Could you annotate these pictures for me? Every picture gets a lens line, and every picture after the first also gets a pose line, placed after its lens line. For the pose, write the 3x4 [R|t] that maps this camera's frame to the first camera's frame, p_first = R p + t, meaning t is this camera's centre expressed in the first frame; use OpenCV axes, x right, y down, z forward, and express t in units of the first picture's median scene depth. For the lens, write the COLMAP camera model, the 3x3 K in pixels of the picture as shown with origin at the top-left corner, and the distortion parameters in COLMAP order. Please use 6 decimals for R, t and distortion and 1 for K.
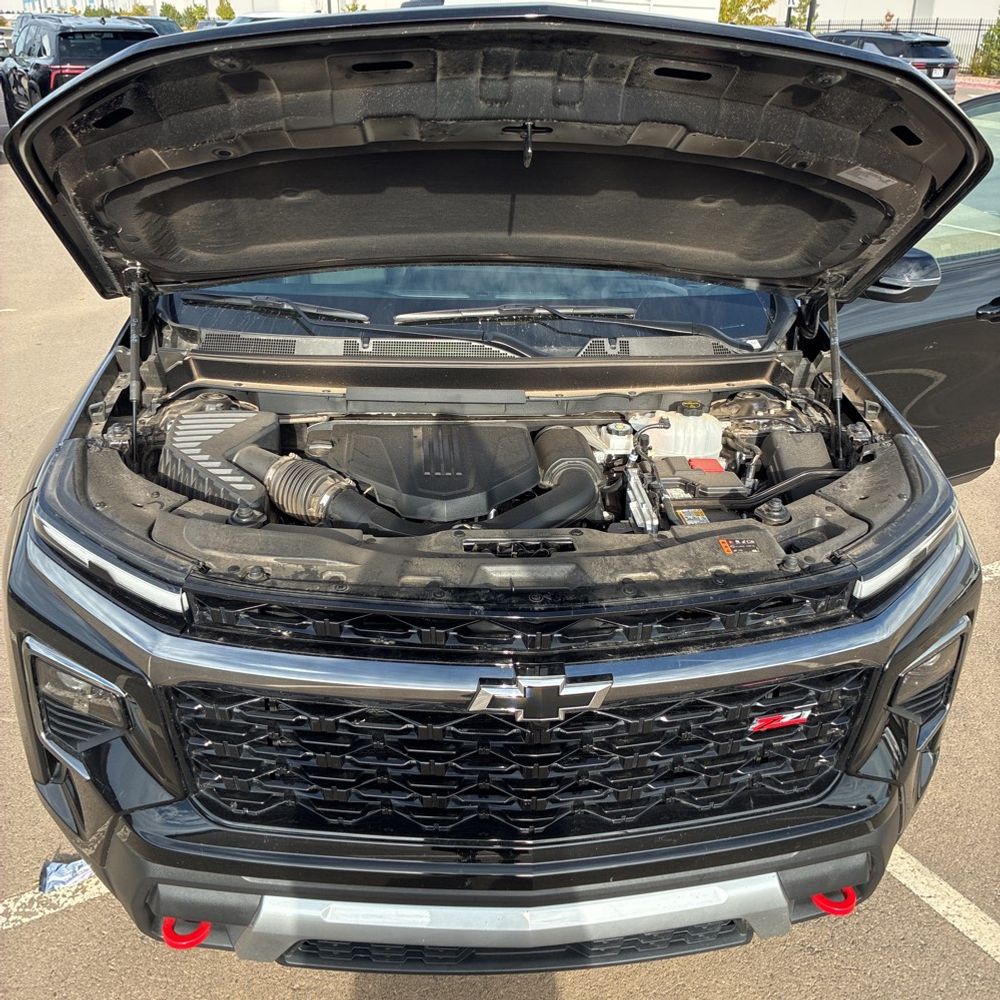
lens RADIAL K [[1030.2, 0, 477.0], [0, 1030.2, 514.0], [0, 0, 1]] dist [0.015537, 0.000000]
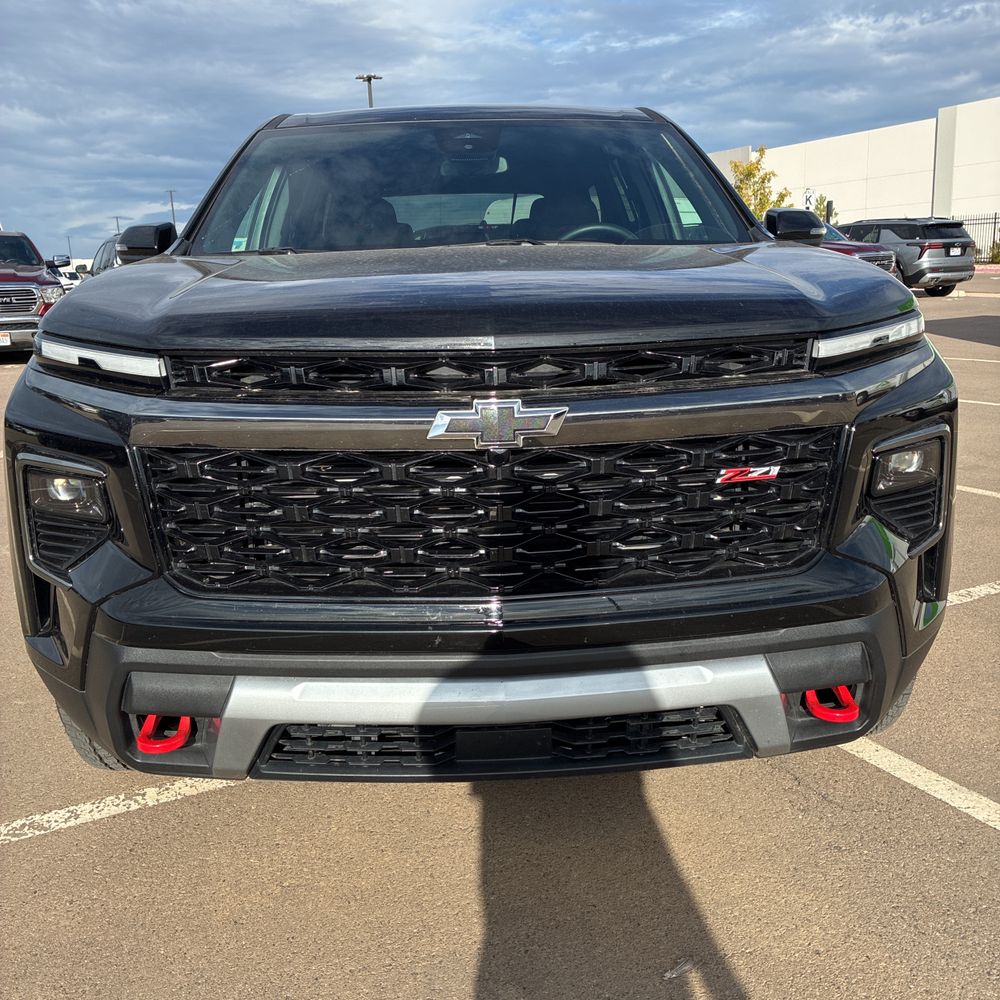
lens RADIAL K [[1030.2, 0, 469.9], [0, 1030.2, 494.2], [0, 0, 1]] dist [0.015537, 0.000000]
pose [[0.997954, -0.035379, -0.053256, 0.072187], [0.023804, 0.978662, -0.204092, 0.385235], [0.059340, 0.202406, 0.977502, 0.015003]]
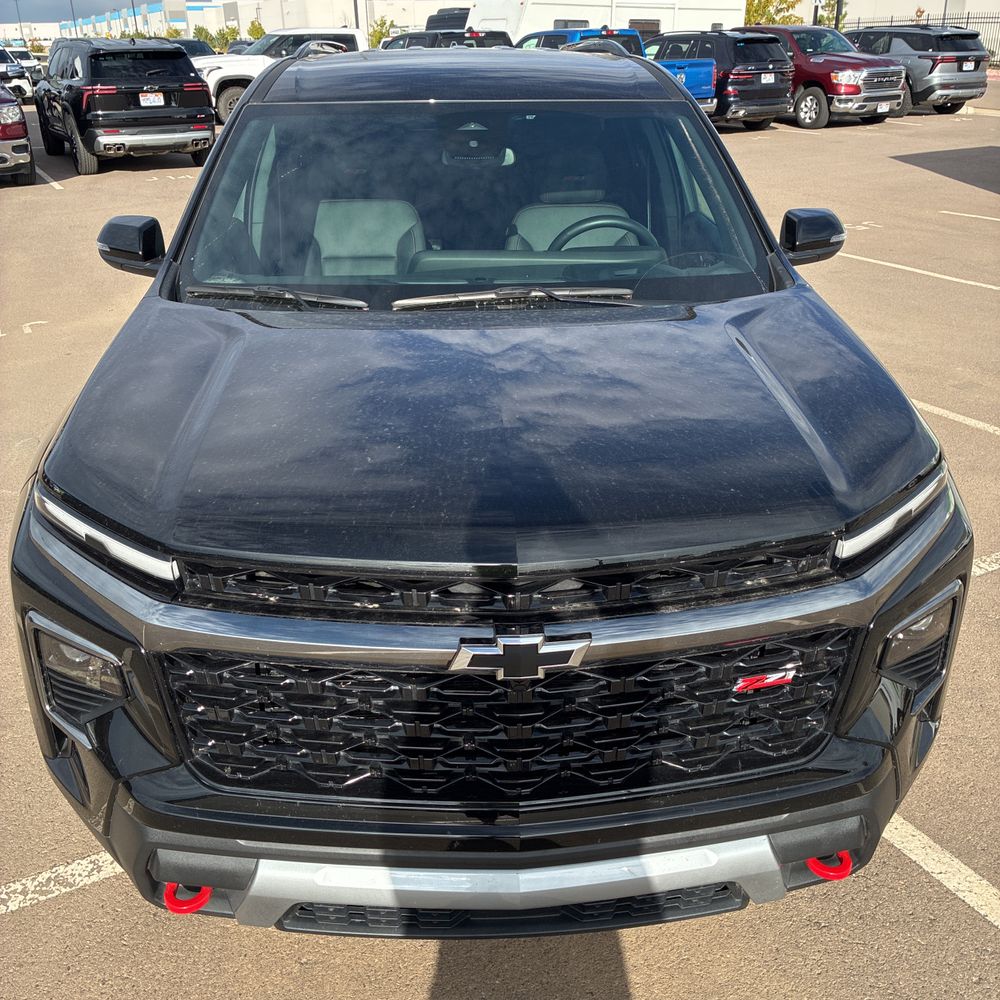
lens RADIAL K [[1030.2, 0, 473.1], [0, 1030.2, 509.6], [0, 0, 1]] dist [0.015537, 0.000000]
pose [[0.999154, -0.017453, -0.037237, 0.046976], [0.017001, 0.999778, -0.012409, 0.038054], [0.037445, 0.011765, 0.999229, -0.015831]]
